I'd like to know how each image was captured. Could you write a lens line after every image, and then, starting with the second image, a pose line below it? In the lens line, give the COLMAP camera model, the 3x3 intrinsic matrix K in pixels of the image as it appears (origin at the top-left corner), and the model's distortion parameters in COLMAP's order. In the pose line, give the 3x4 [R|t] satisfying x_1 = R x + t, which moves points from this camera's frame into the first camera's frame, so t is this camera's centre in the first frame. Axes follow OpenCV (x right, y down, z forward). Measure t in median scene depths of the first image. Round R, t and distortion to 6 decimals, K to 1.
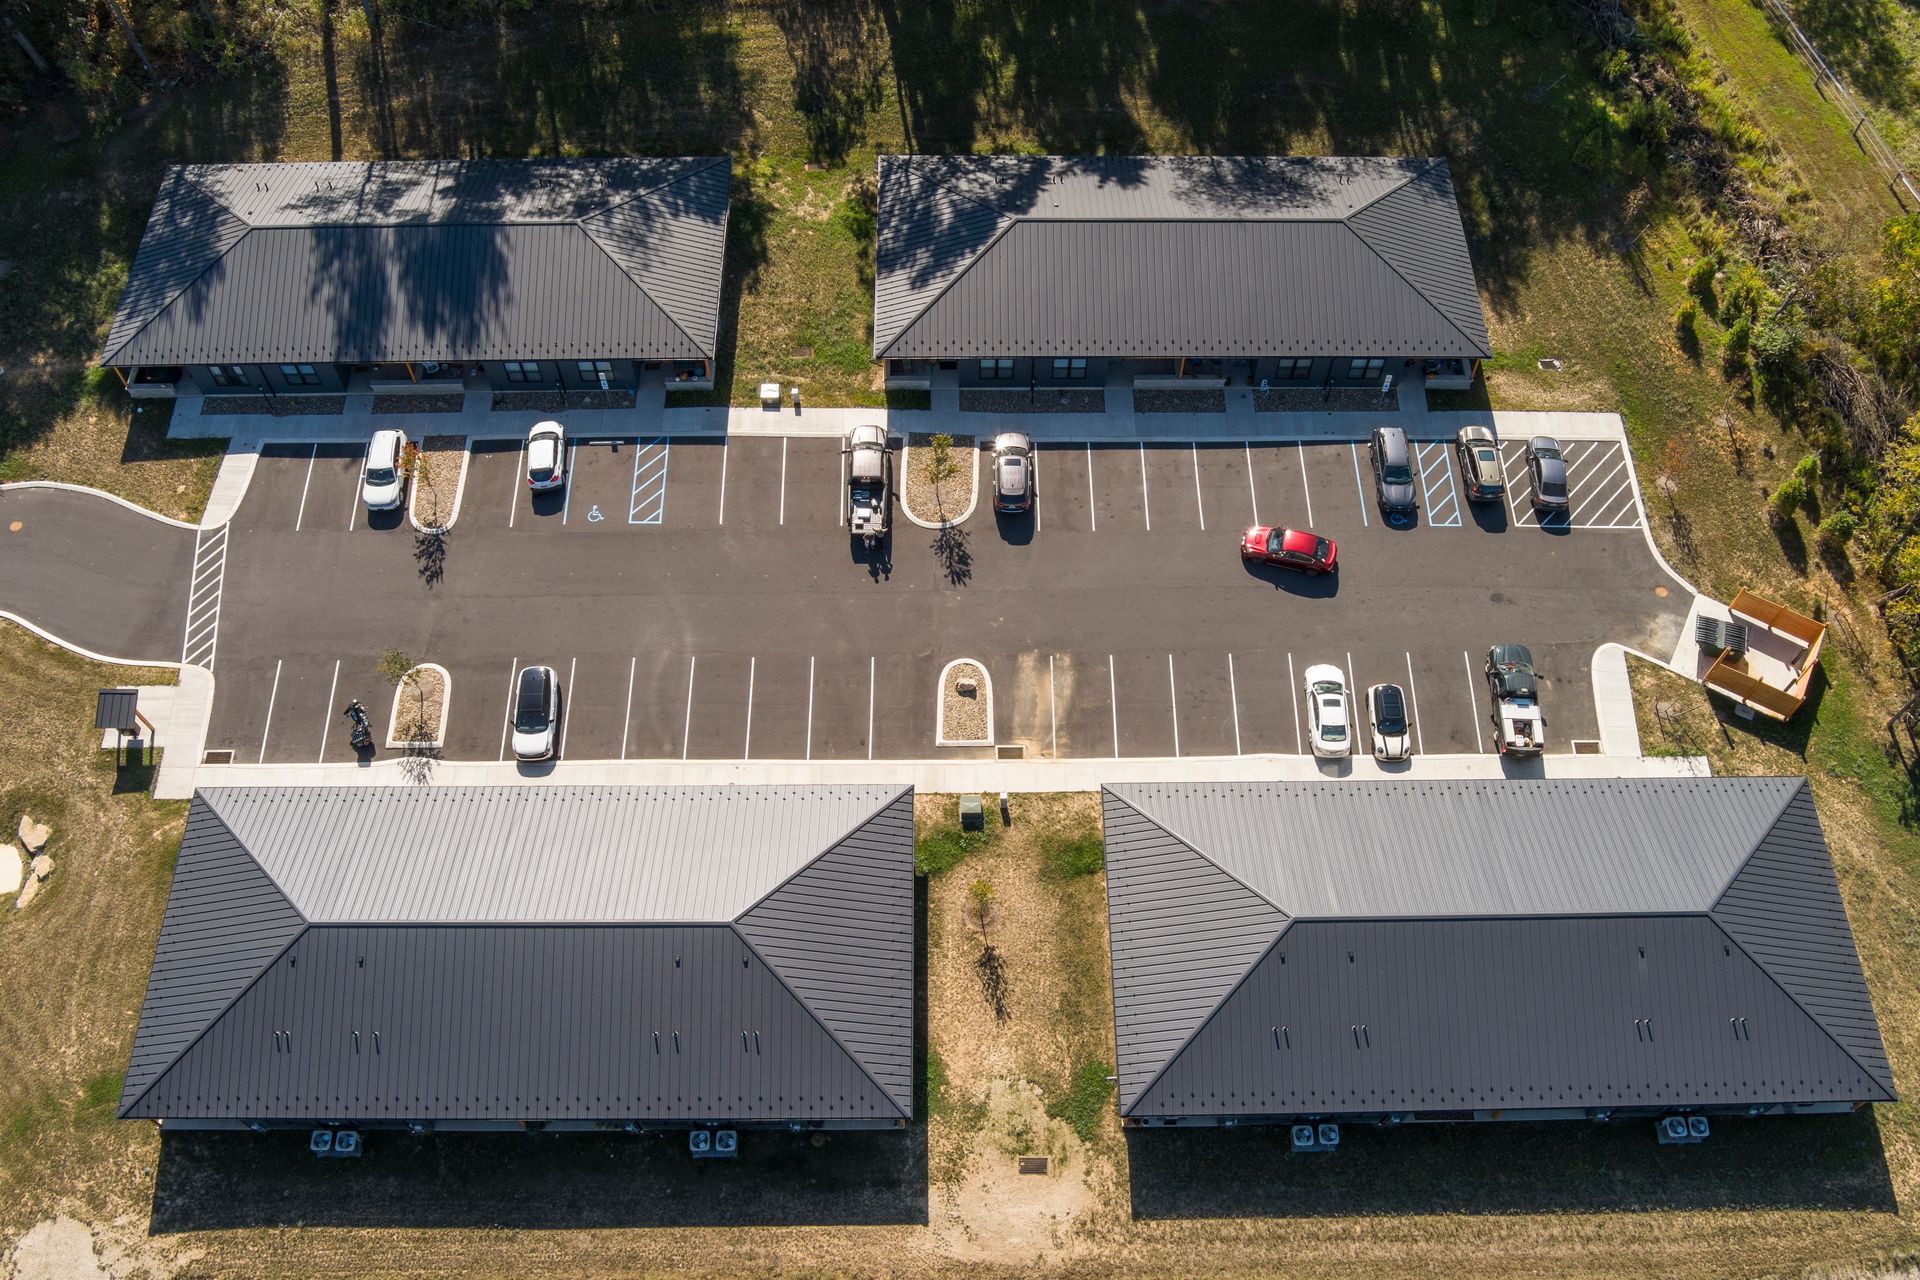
lens RADIAL K [[1658.8, 0, 982.4], [0, 1658.8, 644.1], [0, 0, 1]] dist [-0.068747, 0.010204]
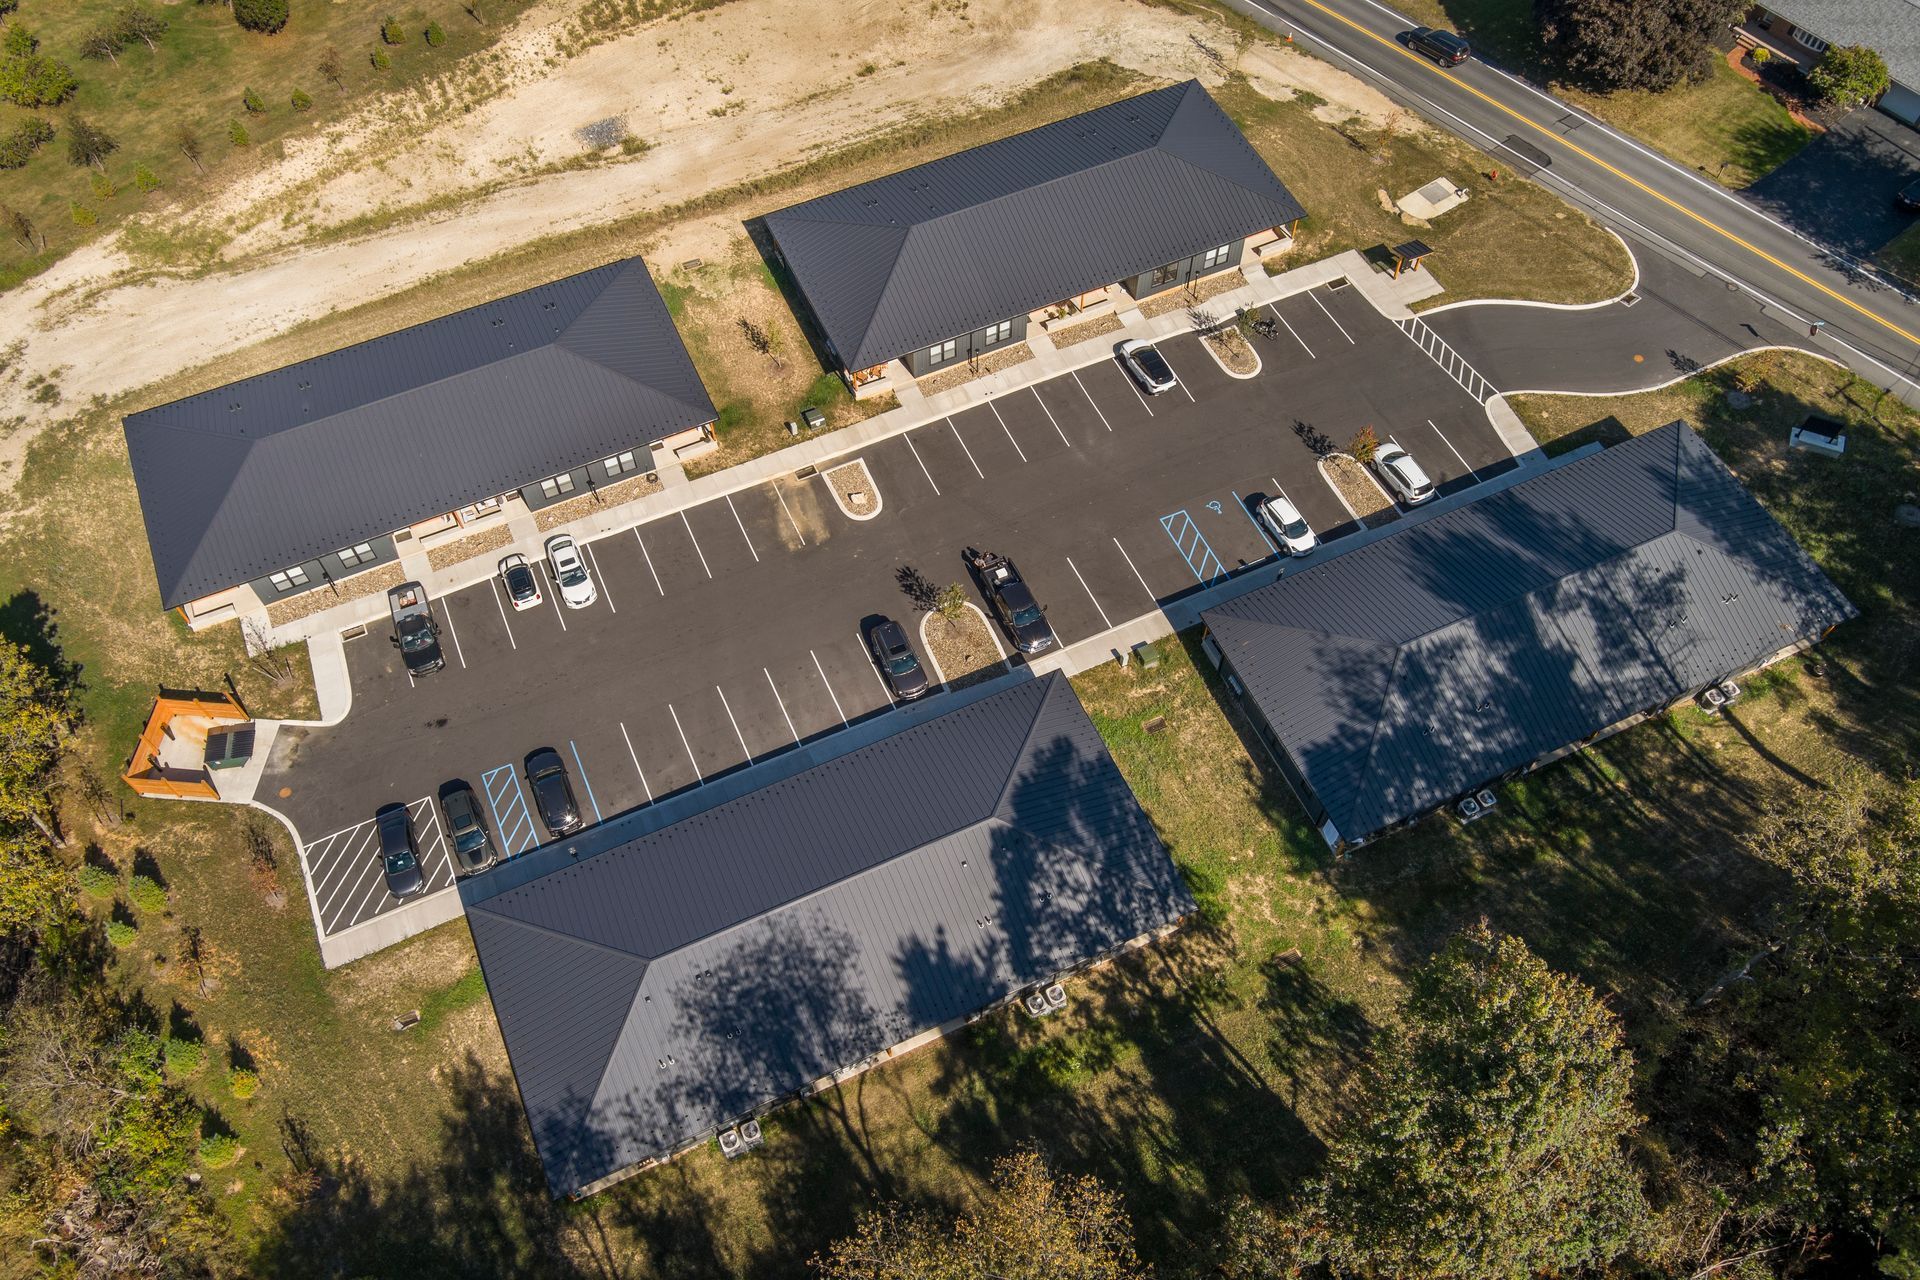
lens RADIAL K [[1462.3, 0, 959.8], [0, 1462.3, 691.6], [0, 0, 1]] dist [0.007359, 0.009775]
pose [[-0.915914, 0.345770, -0.203827, 0.196968], [-0.346615, -0.425315, 0.836042, -0.992386], [0.202387, 0.836391, 0.509400, 0.583719]]
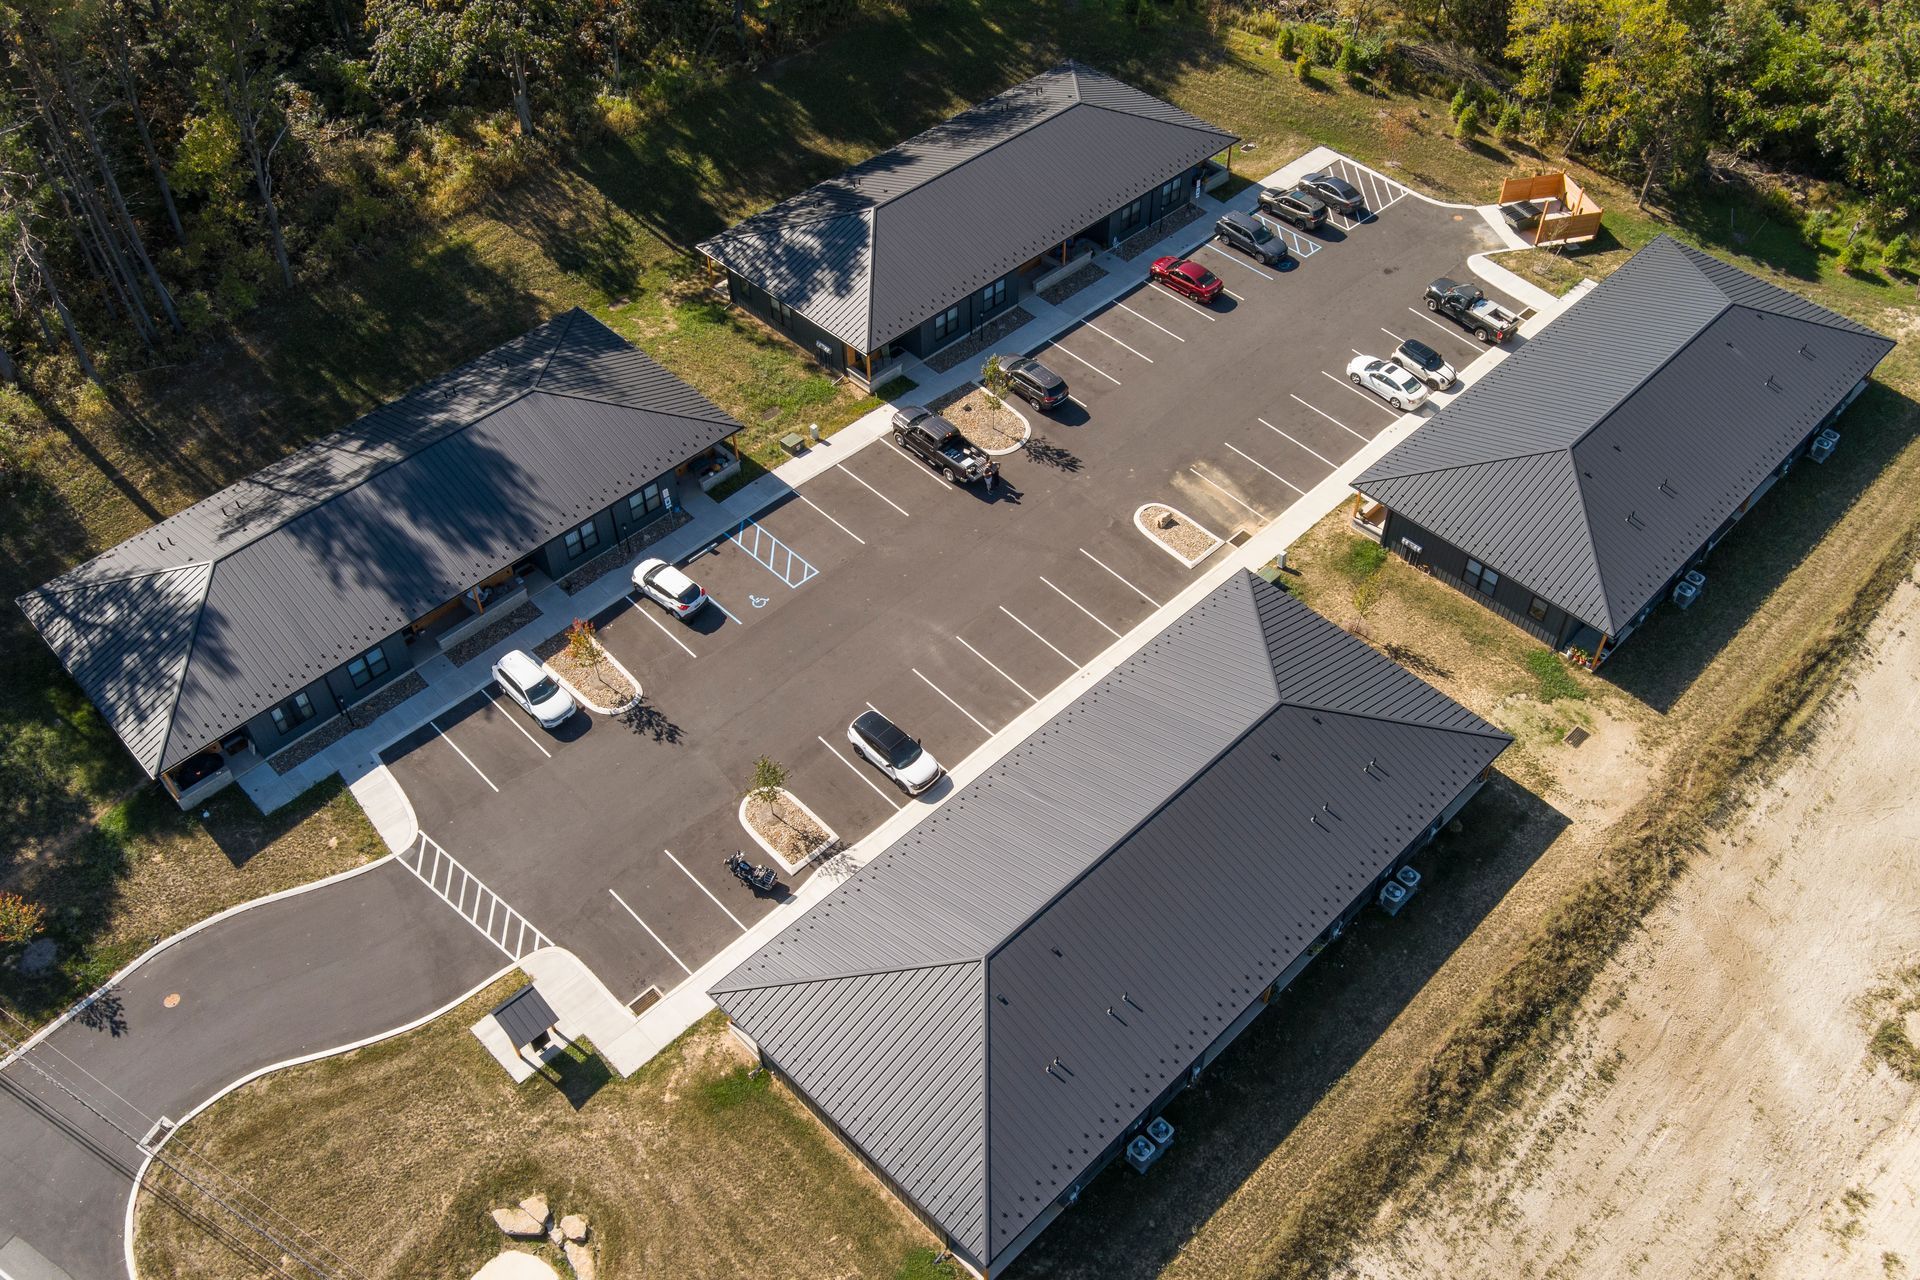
lens RADIAL K [[1580.1, 0, 987.7], [0, 1580.1, 634.6], [0, 0, 1]] dist [-0.071409, 0.009410]
pose [[0.716702, -0.519309, 0.465463, -0.610758], [0.602628, 0.797088, -0.038606, 0.055356], [-0.350967, 0.308170, 0.884225, 0.163985]]
